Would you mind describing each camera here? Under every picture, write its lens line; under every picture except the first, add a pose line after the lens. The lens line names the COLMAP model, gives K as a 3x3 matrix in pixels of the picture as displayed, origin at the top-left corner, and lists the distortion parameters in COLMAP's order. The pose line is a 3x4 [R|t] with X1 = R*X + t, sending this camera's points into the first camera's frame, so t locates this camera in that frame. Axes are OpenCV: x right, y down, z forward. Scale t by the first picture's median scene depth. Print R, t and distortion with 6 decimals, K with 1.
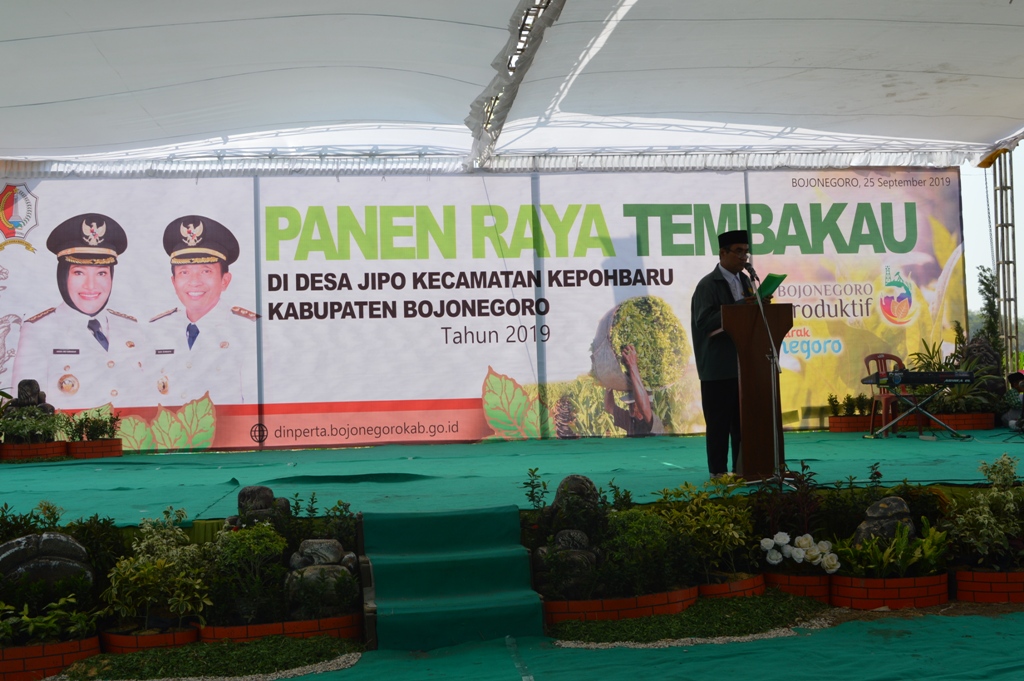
lens RADIAL K [[1140.5, 0, 512.0], [0, 1140.5, 340.5], [0, 0, 1]] dist [-0.063191, 0.022017]
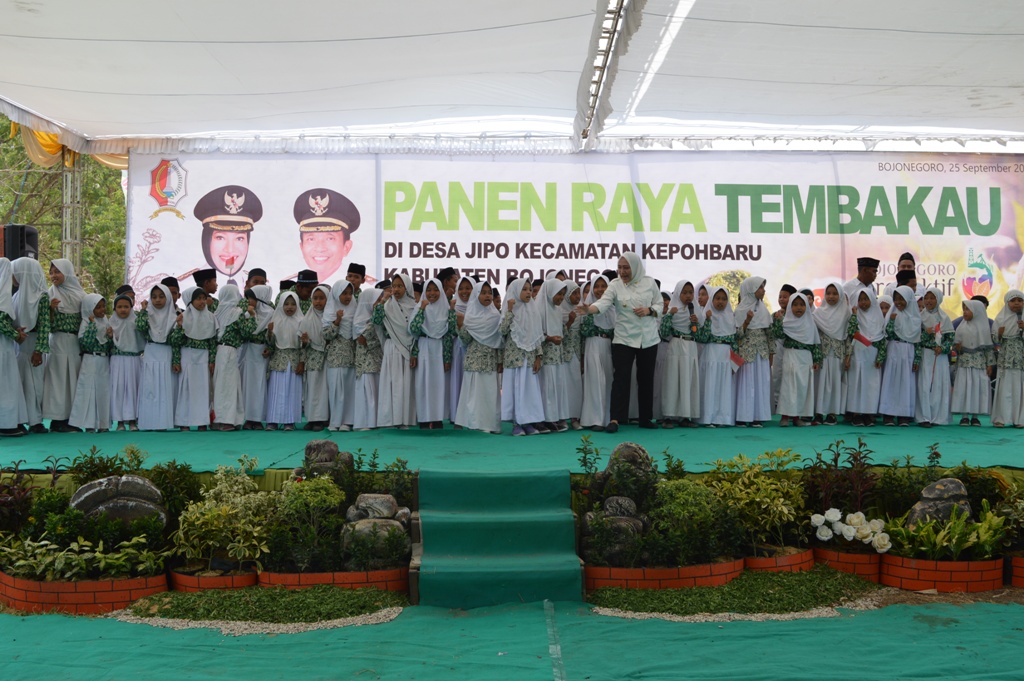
lens RADIAL K [[993.5, 0, 510.5], [0, 993.5, 331.2], [0, 0, 1]] dist [-0.084145, 0.033446]
pose [[0.991517, 0.031669, -0.126059, 0.059121], [-0.028431, 0.999220, 0.027408, -0.003140], [0.126829, -0.023591, 0.991644, 0.107765]]
